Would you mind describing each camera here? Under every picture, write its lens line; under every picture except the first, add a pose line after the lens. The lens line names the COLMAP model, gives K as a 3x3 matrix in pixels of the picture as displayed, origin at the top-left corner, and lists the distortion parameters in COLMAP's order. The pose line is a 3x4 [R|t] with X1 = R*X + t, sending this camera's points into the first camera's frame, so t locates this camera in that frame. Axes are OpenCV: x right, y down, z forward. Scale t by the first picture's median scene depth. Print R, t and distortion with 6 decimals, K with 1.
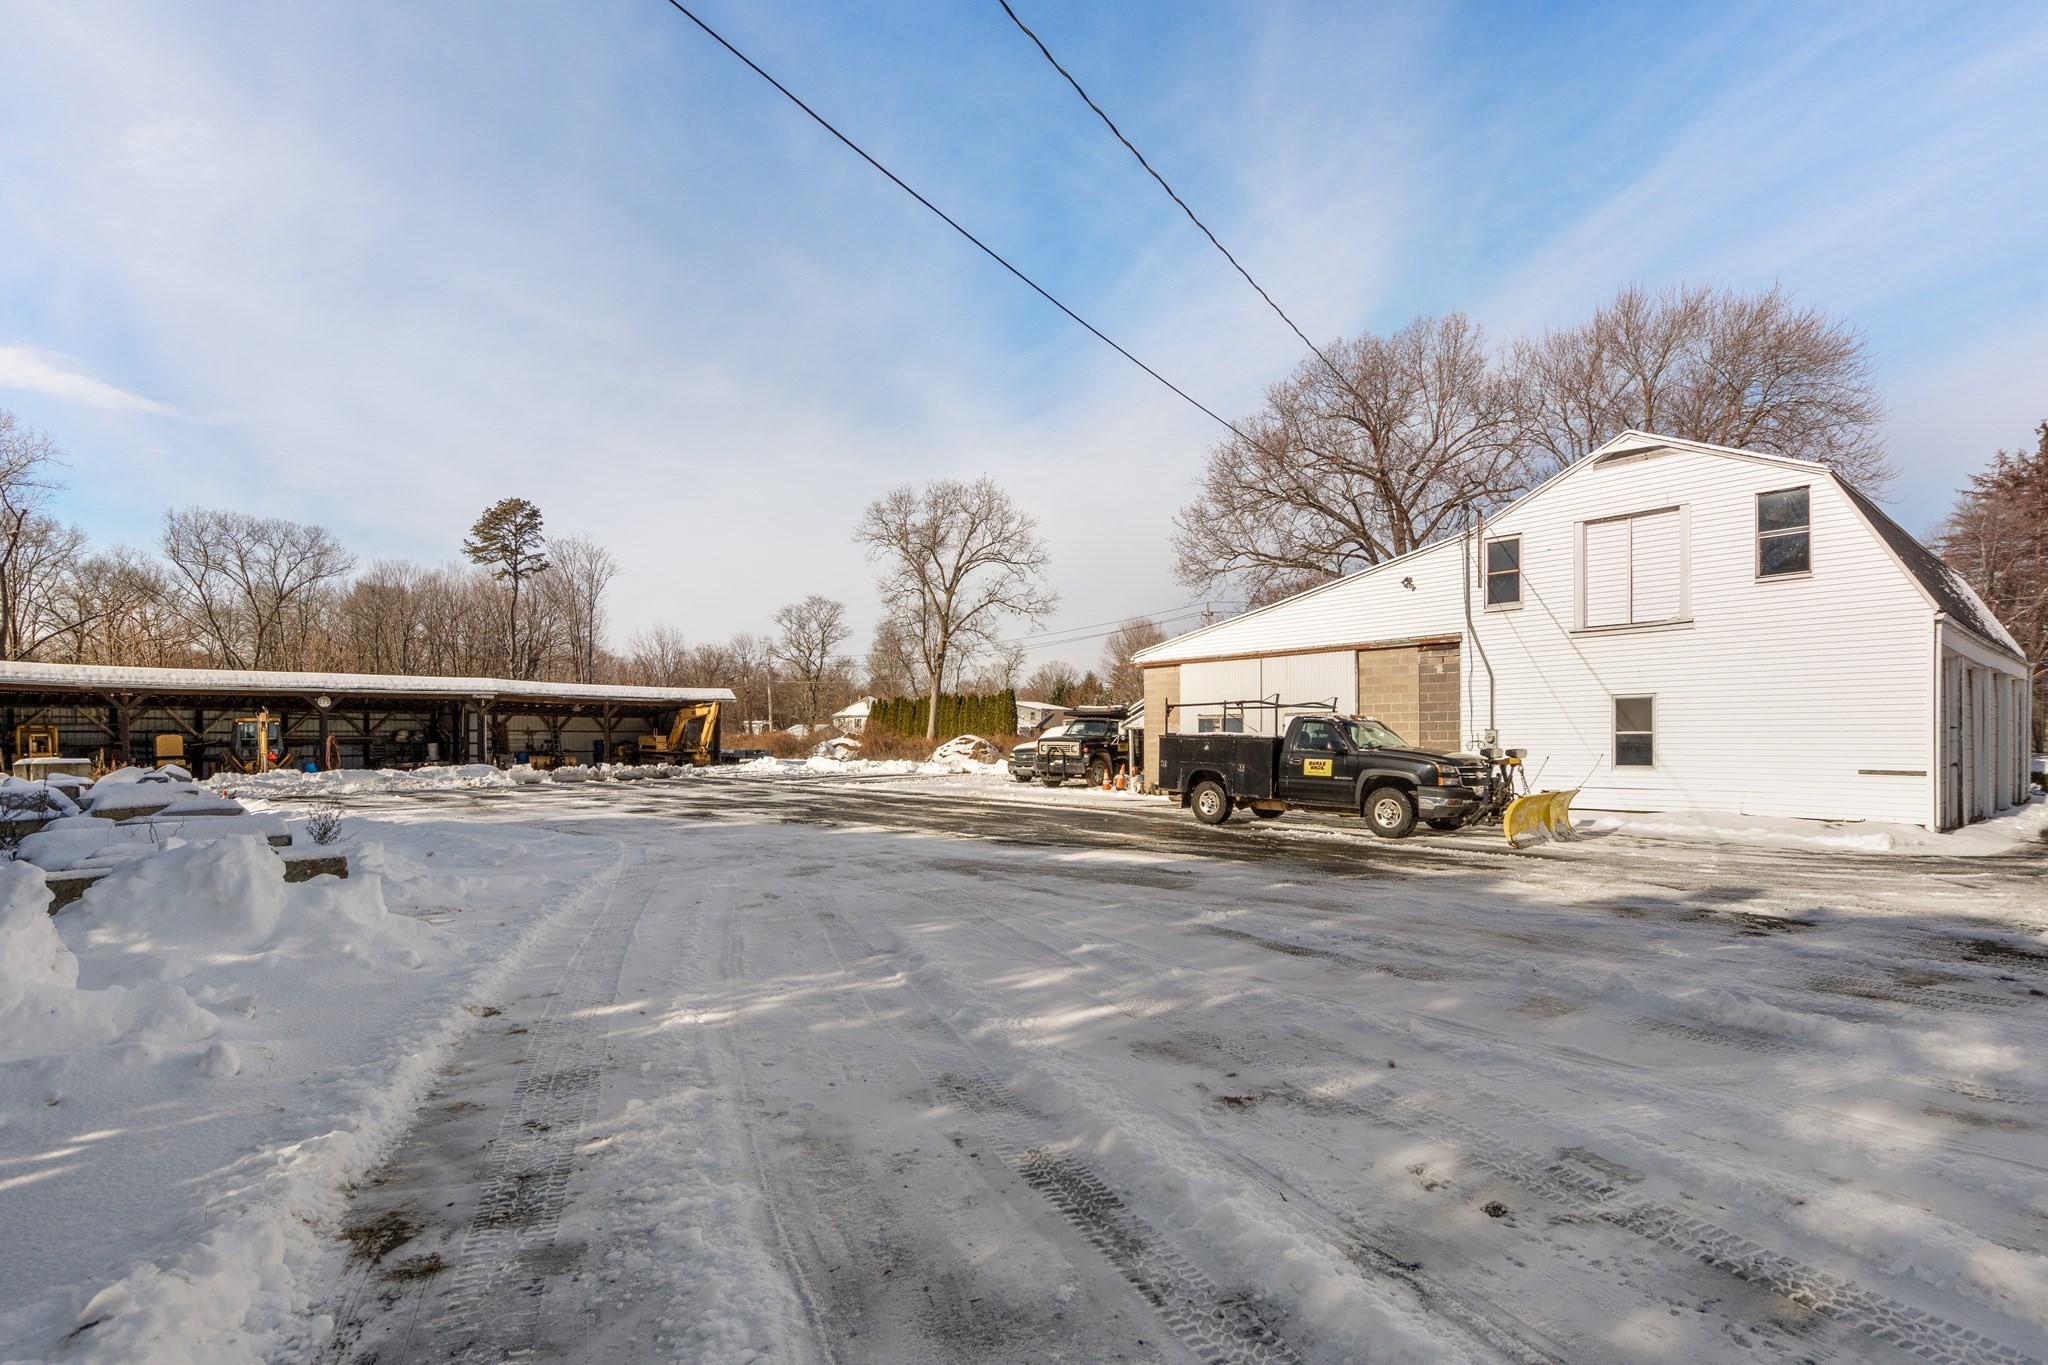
lens RADIAL K [[933.9, 0, 1022.9], [0, 933.9, 745.2], [0, 0, 1]] dist [-0.002289, -0.000179]
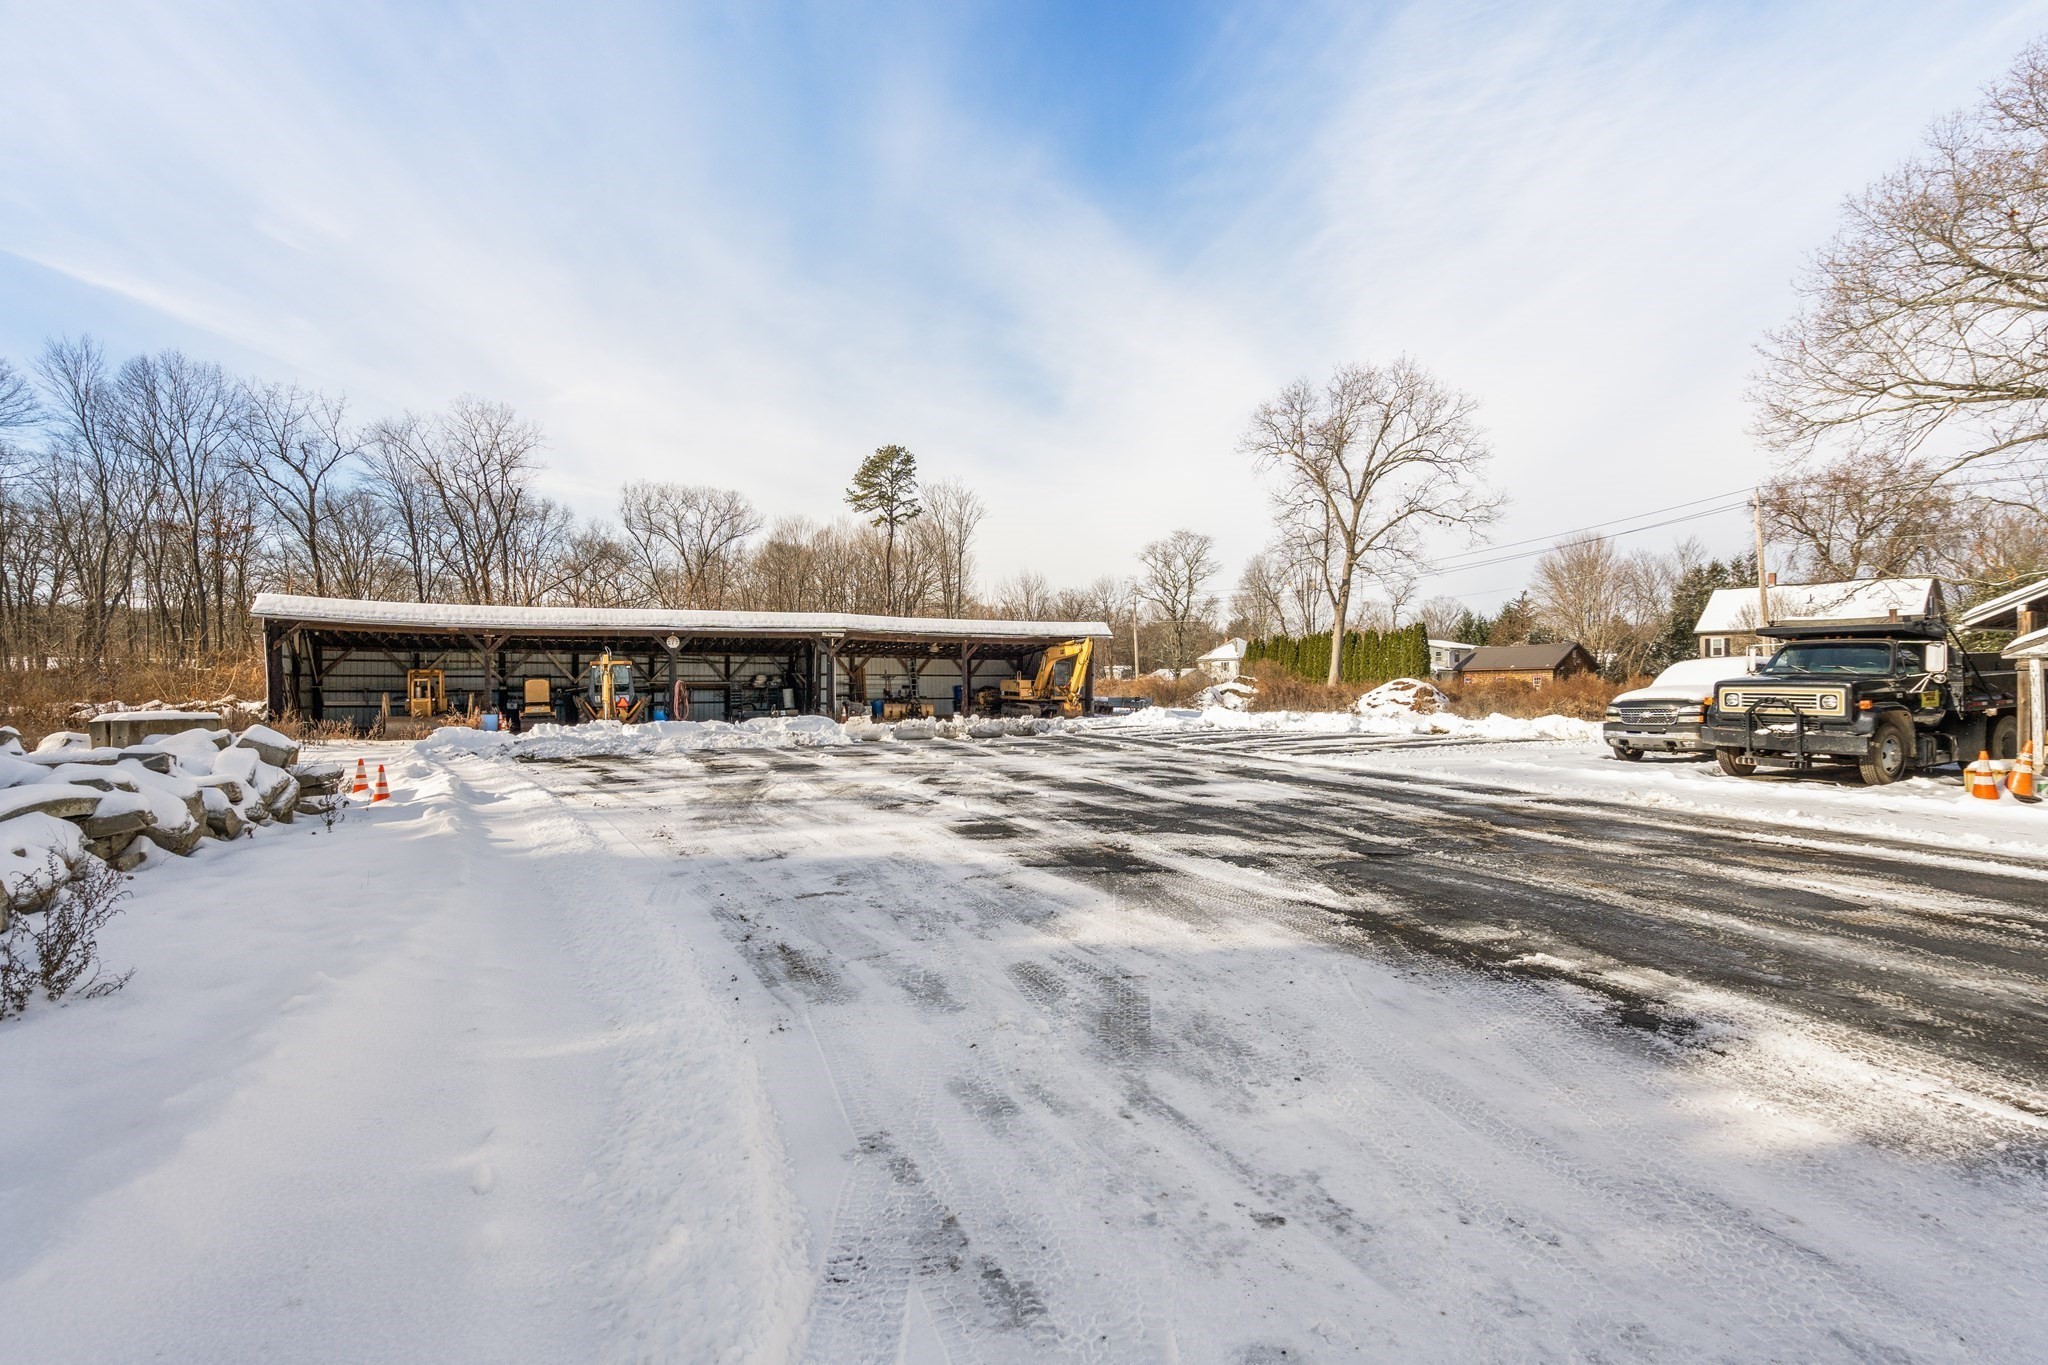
lens RADIAL K [[933.7, 0, 1024.0], [0, 933.7, 682.5], [0, 0, 1]] dist [-0.008915, 0.000442]
pose [[0.931335, -0.001480, -0.364159, -0.081836], [-0.001729, 0.999962, -0.008487, -0.000853], [0.364158, 0.008534, 0.931298, 0.214658]]
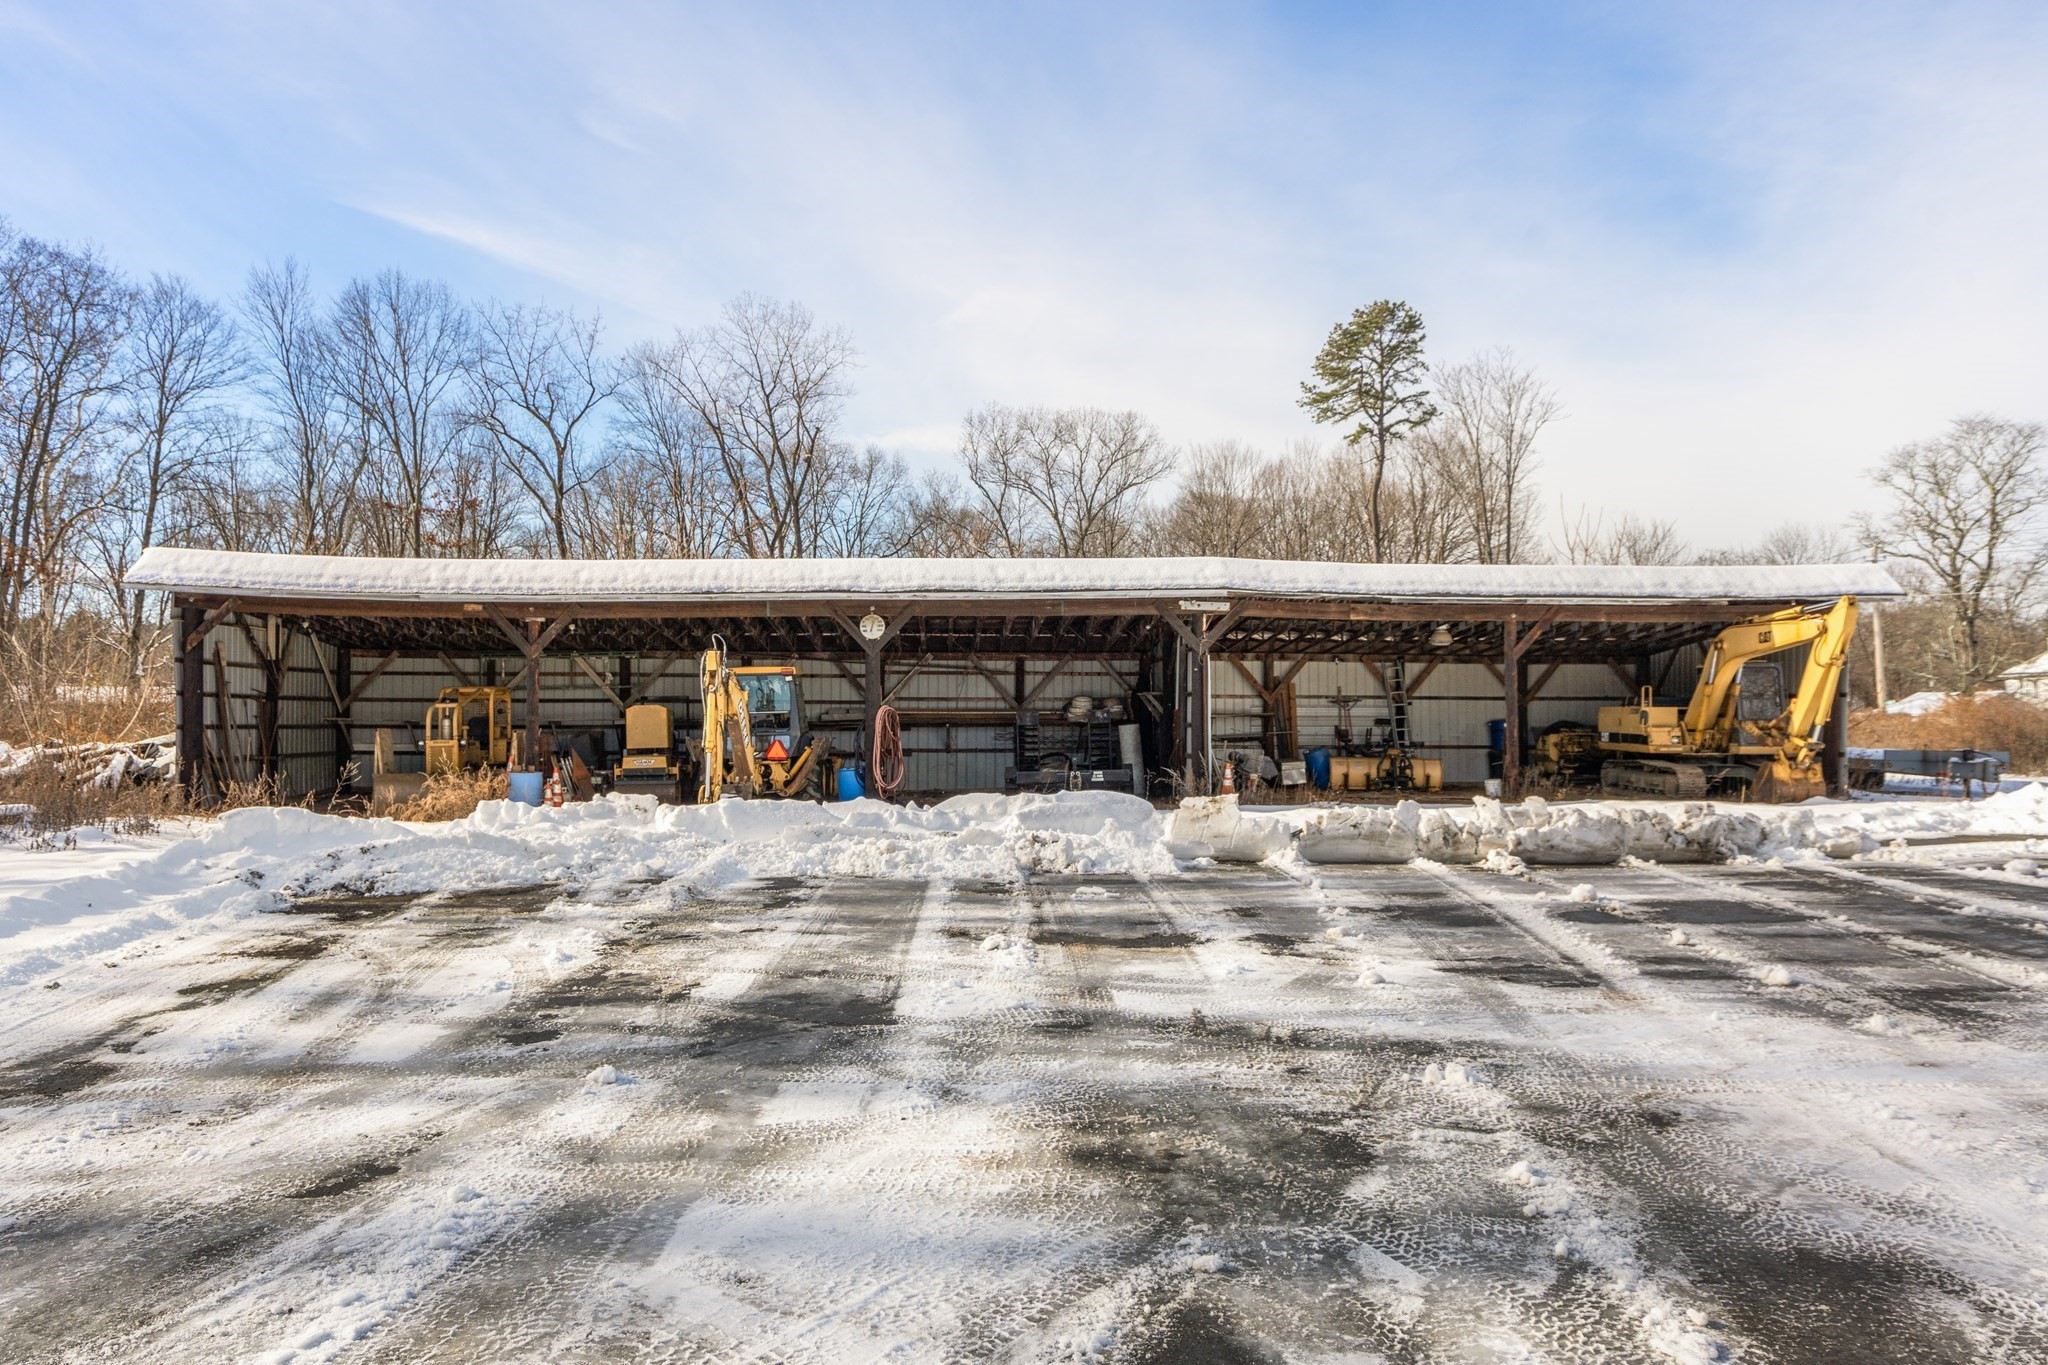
lens RADIAL K [[1400.2, 0, 1024.0], [0, 1400.2, 682.5], [0, 0, 1]] dist [0.010207, 0.005195]
pose [[0.712487, -0.017704, -0.701462, -0.179313], [-0.006698, 0.999465, -0.032028, -0.000579], [0.701653, 0.027518, 0.711987, 0.432360]]
